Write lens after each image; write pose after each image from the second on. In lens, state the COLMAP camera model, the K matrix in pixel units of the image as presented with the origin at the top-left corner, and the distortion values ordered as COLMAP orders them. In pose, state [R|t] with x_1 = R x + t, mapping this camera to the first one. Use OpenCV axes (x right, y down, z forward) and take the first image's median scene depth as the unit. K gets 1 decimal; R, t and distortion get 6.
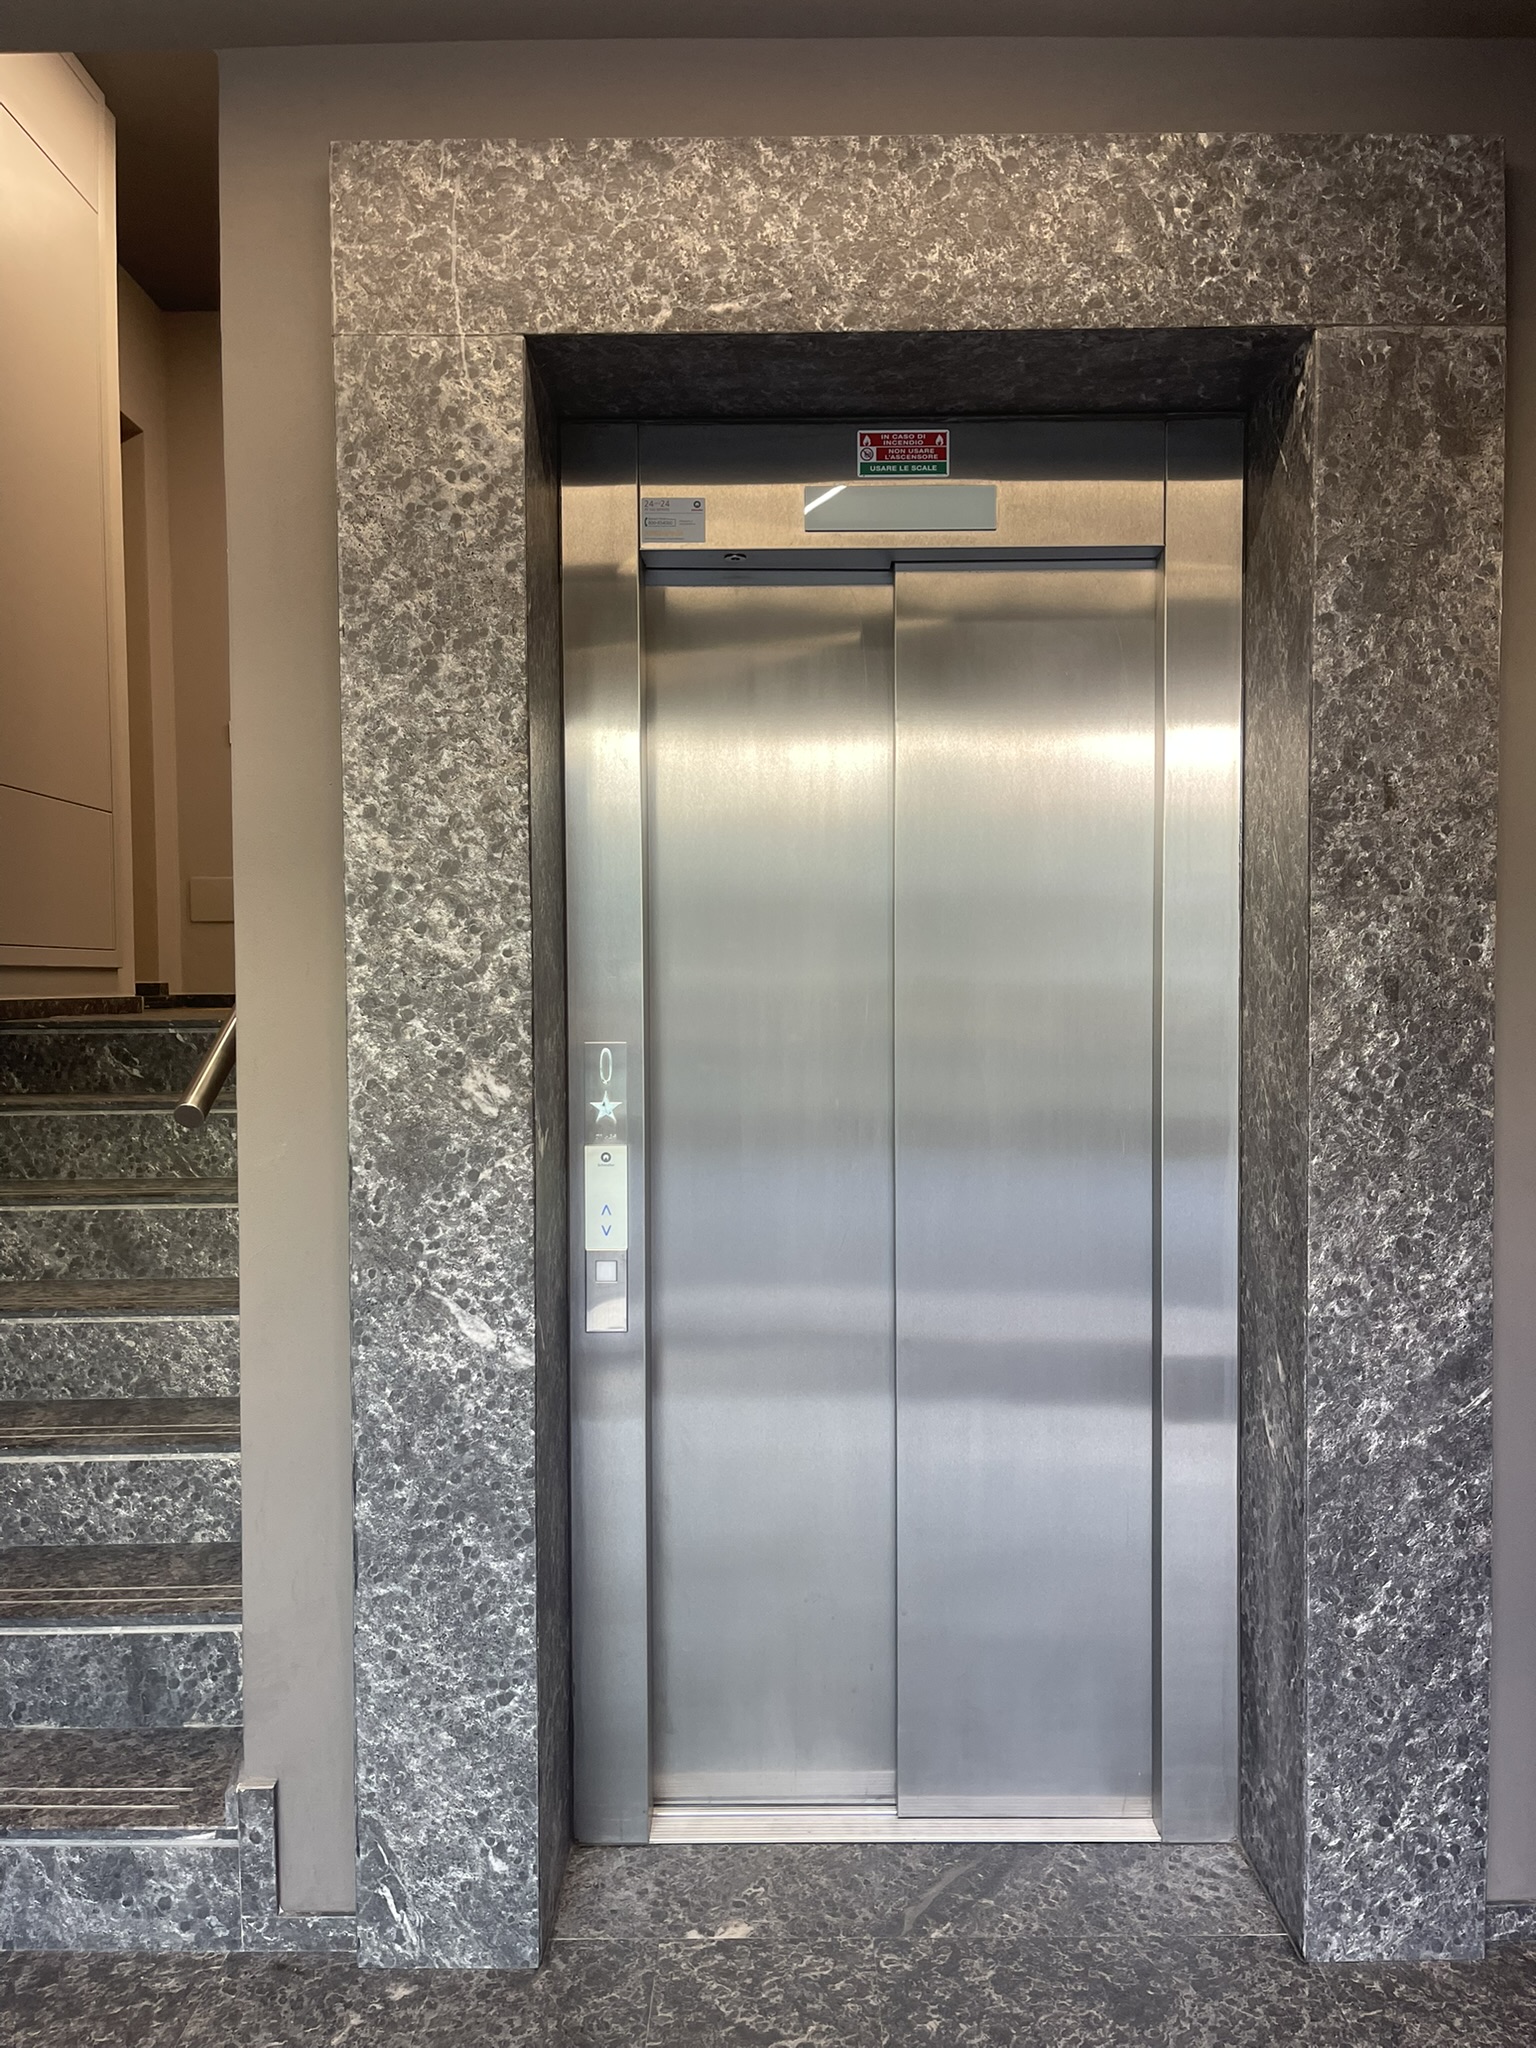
lens RADIAL K [[1550.5, 0, 768.0], [0, 1550.5, 1024.0], [0, 0, 1]] dist [0.034366, -0.003724]
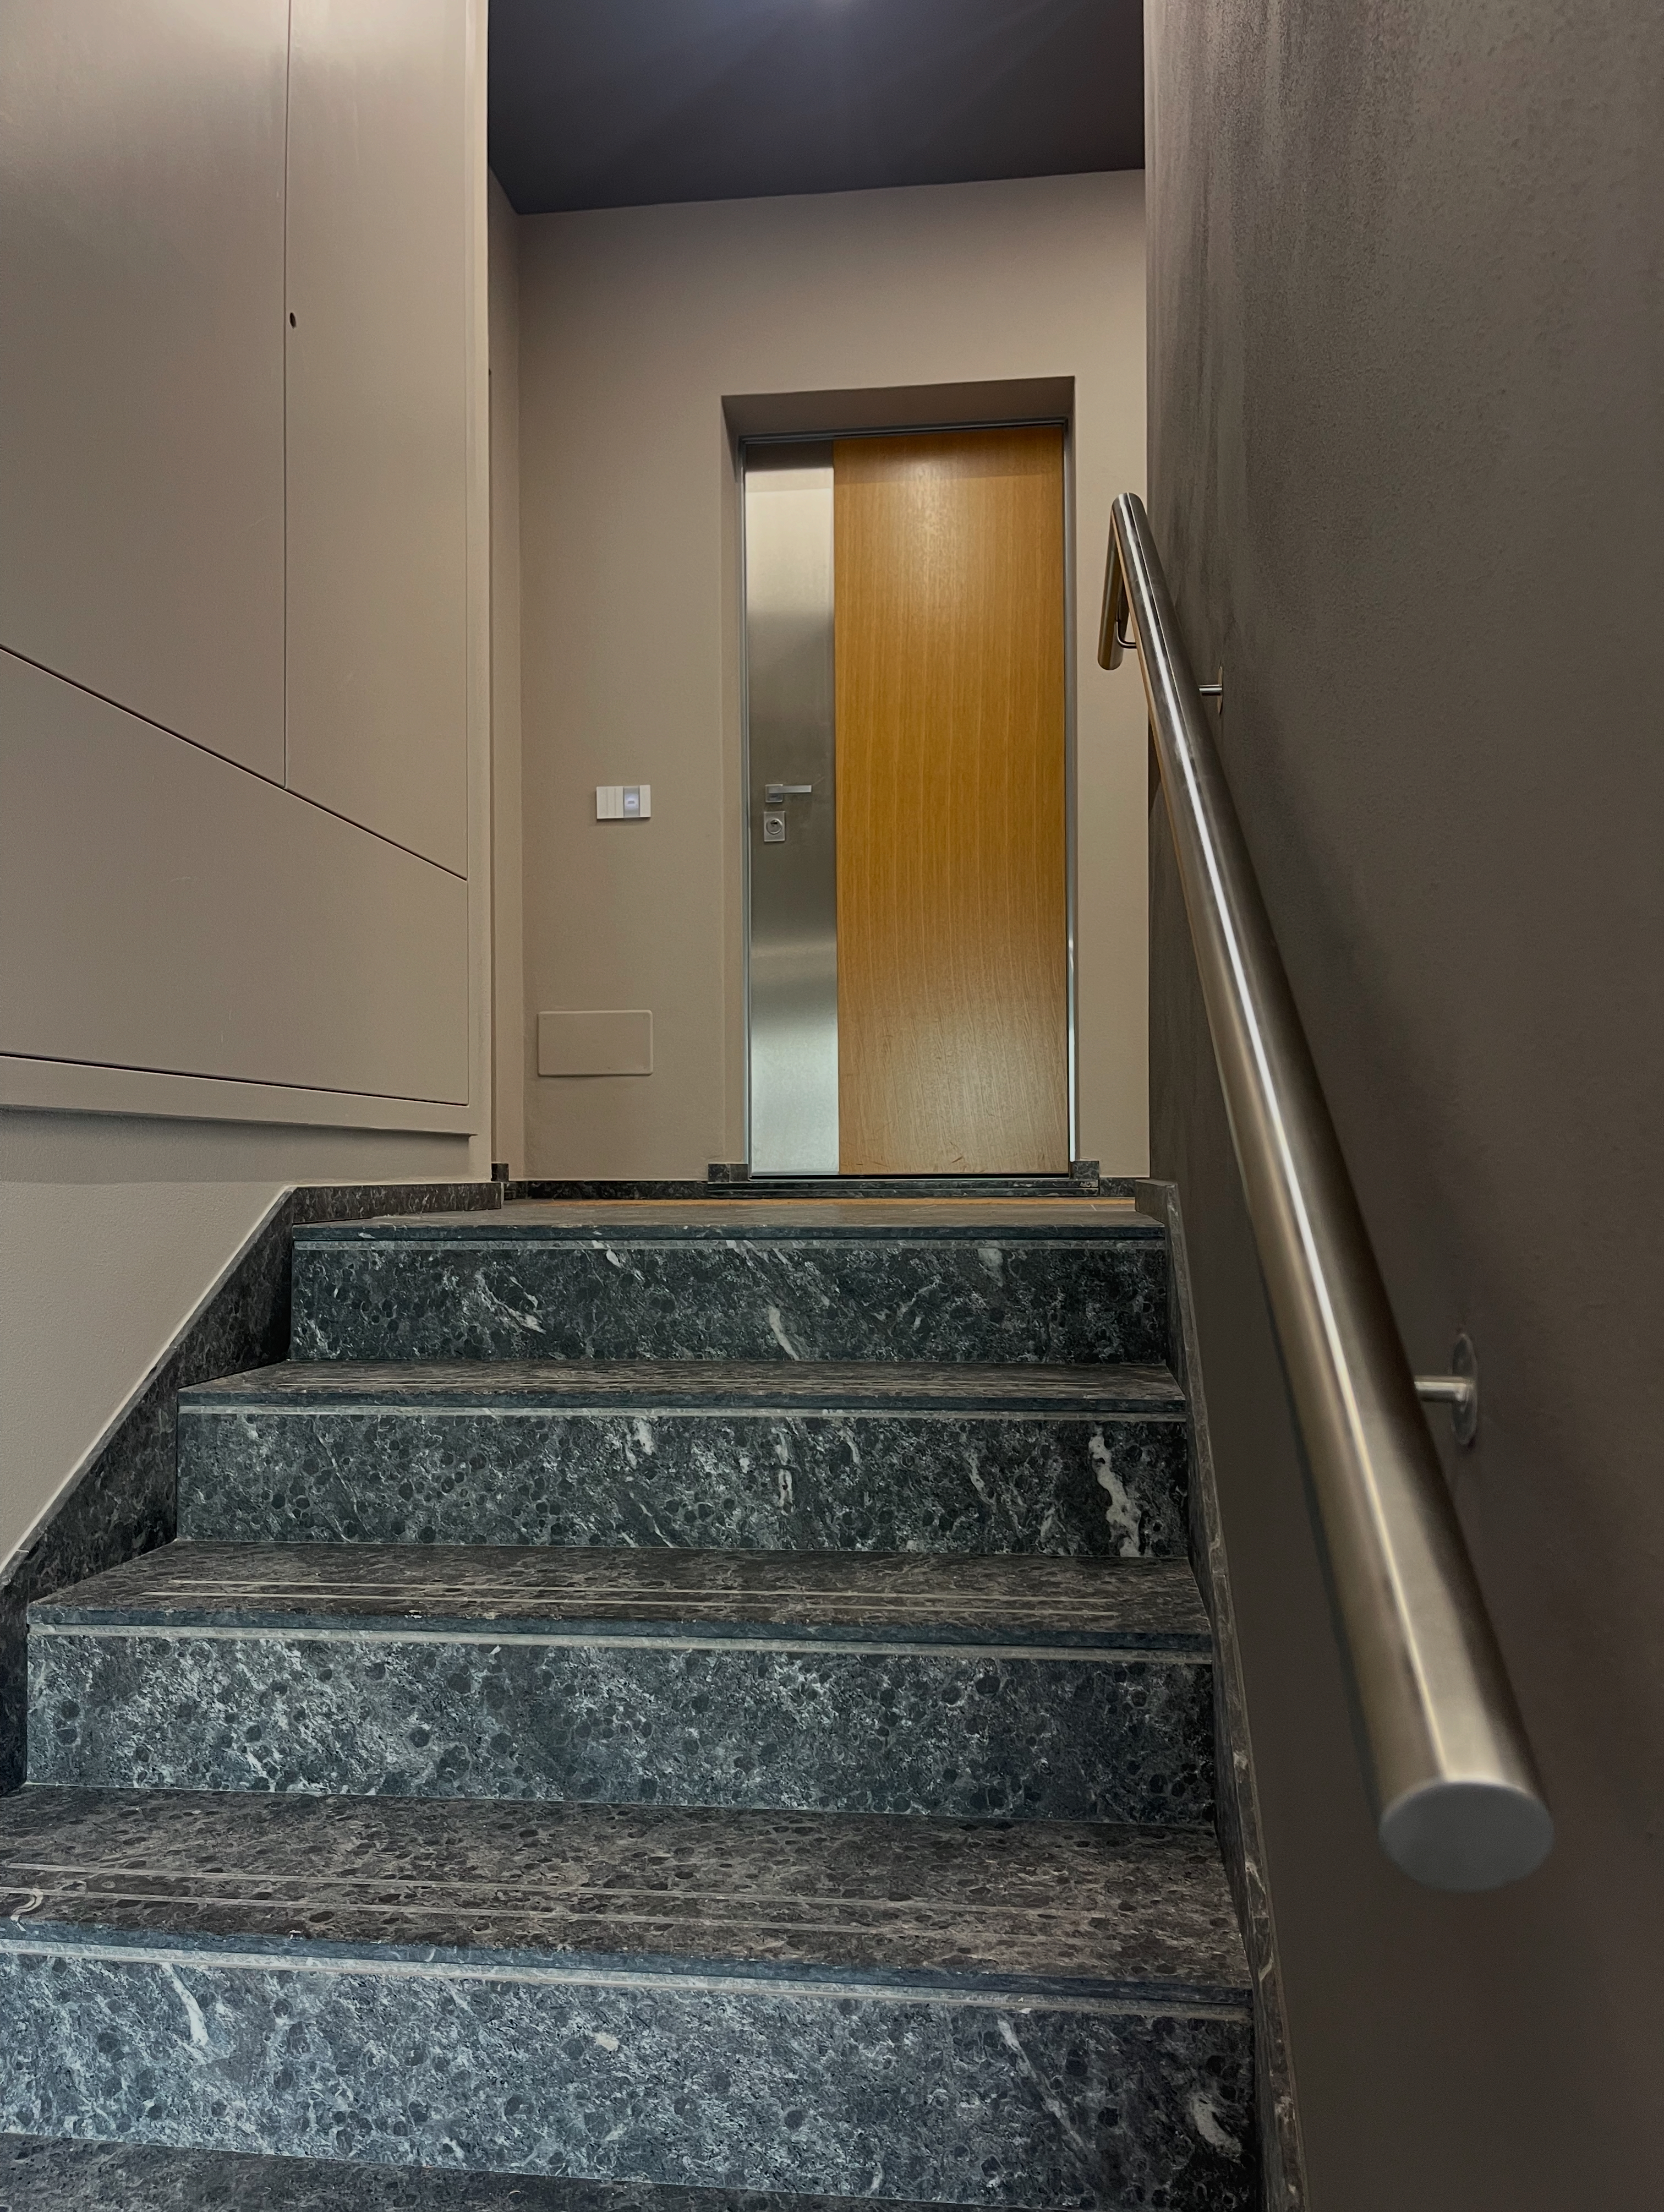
lens RADIAL K [[1674.5, 0, 832.0], [0, 1674.5, 1106.0], [0, 0, 1]] dist [0.034366, -0.003724]
pose [[0.992289, -0.004555, -0.123863, -0.249454], [-0.003343, 0.997977, -0.063485, -0.007499], [0.123901, 0.063409, 0.990266, 0.471997]]
